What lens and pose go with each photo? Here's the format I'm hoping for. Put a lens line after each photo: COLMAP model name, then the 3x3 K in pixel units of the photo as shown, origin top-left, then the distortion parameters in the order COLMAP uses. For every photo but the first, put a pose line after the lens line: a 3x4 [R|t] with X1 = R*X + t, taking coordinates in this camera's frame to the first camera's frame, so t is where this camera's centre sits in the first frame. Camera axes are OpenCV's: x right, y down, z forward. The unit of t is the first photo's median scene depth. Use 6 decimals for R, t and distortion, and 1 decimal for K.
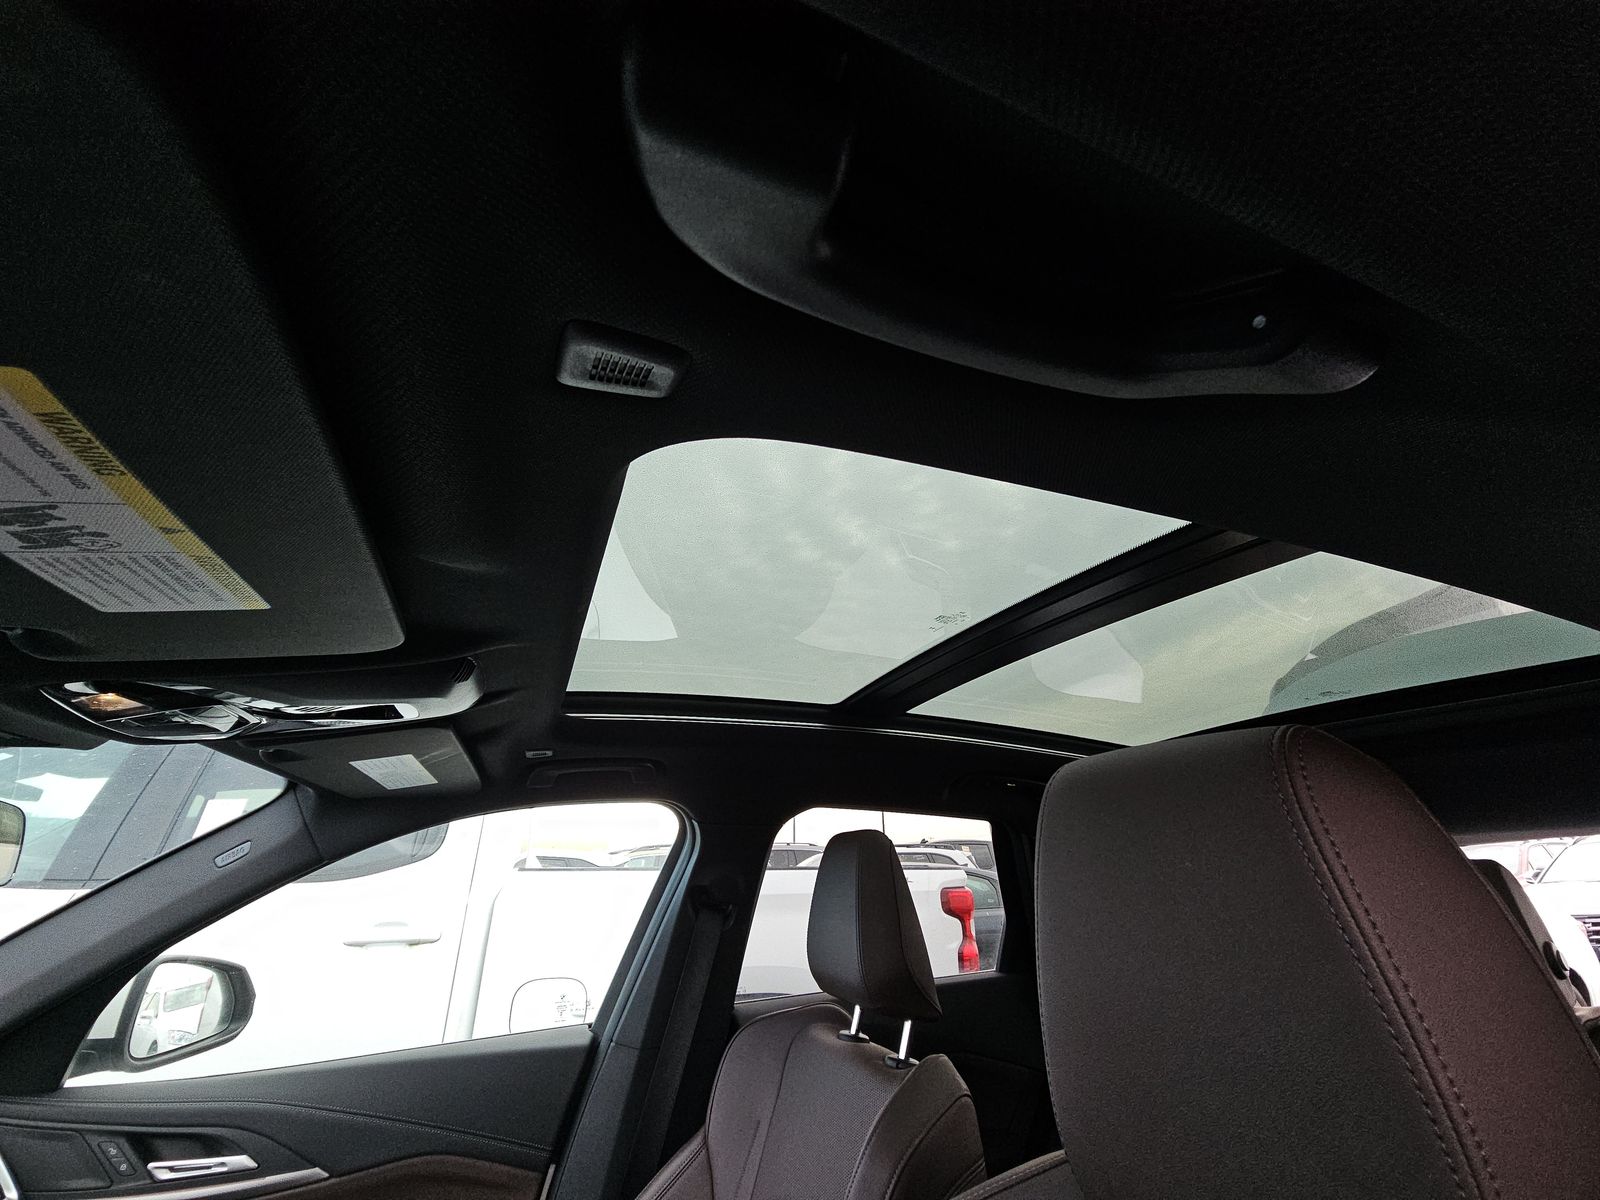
lens RADIAL K [[643.5, 0, 800.0], [0, 643.5, 600.0], [0, 0, 1]] dist [0.002730, 0.000073]
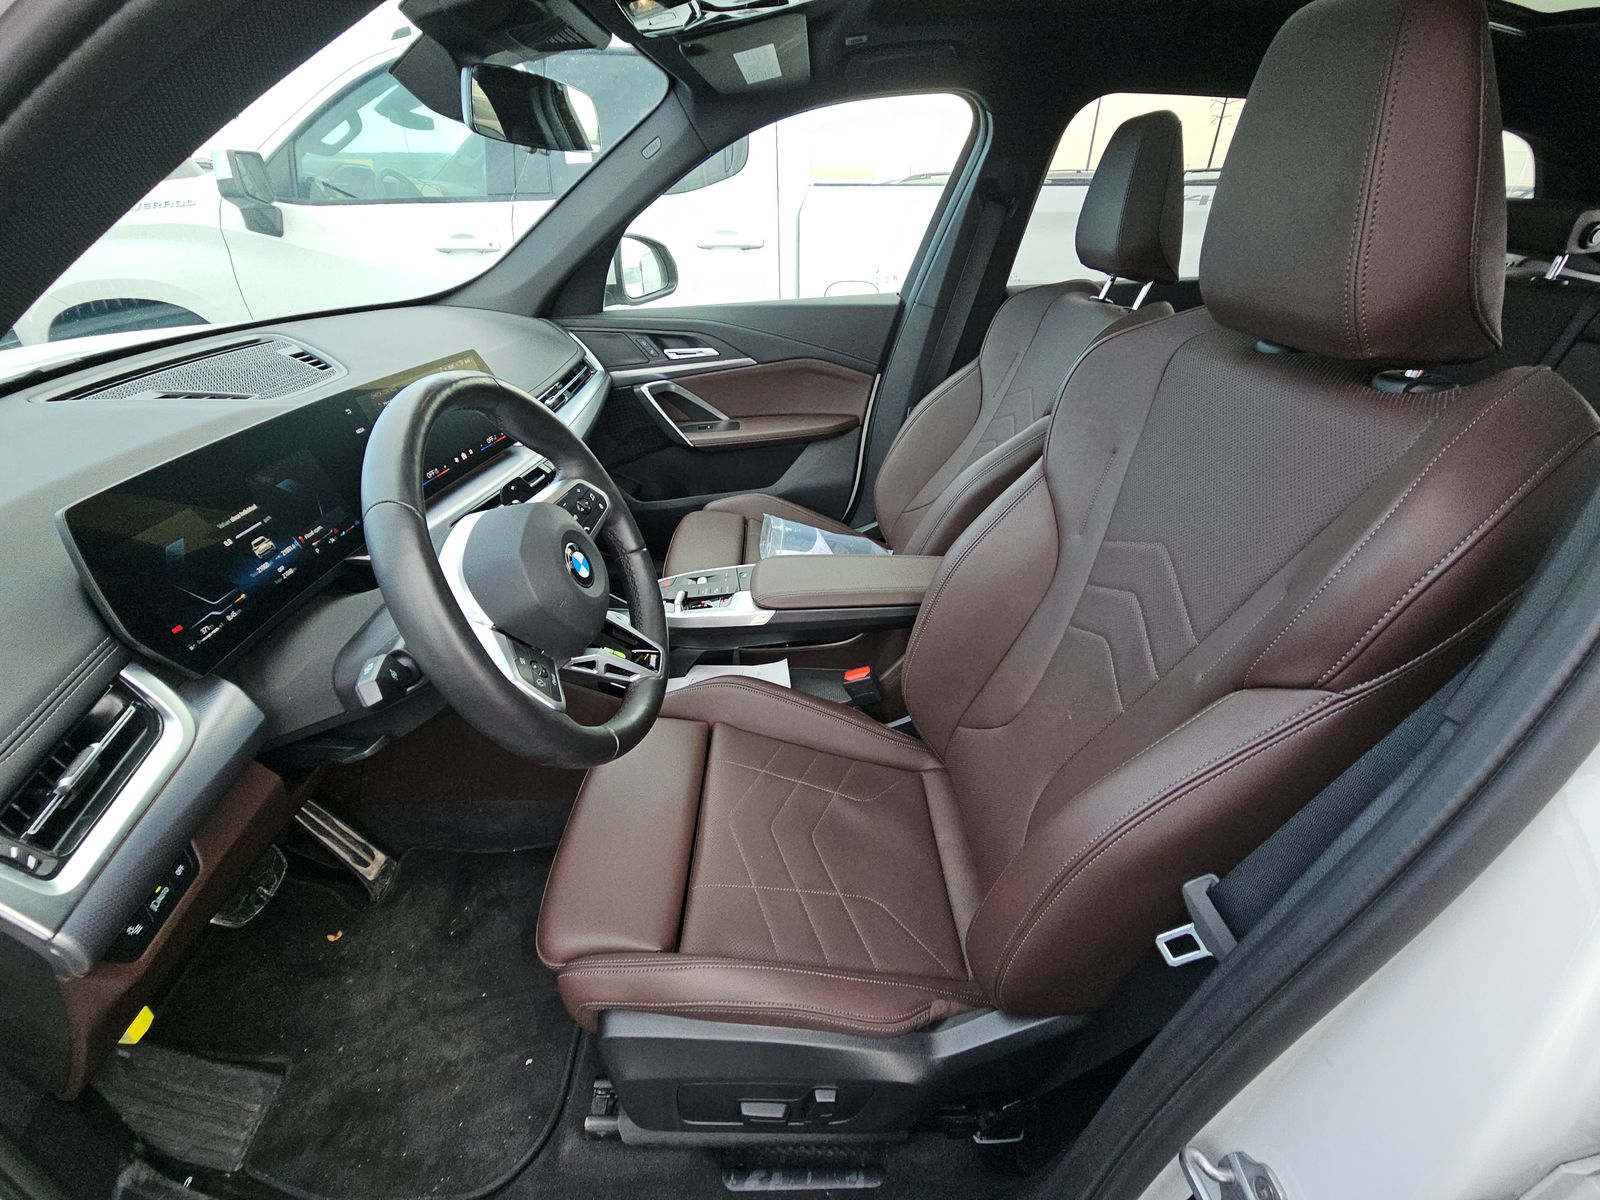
lens RADIAL K [[643.5, 0, 800.0], [0, 643.5, 600.0], [0, 0, 1]] dist [0.002730, 0.000073]
pose [[0.930771, 0.189356, -0.312747, 0.036466], [0.141290, 0.602666, 0.785386, -0.060324], [0.337199, -0.775202, 0.534190, -0.338397]]
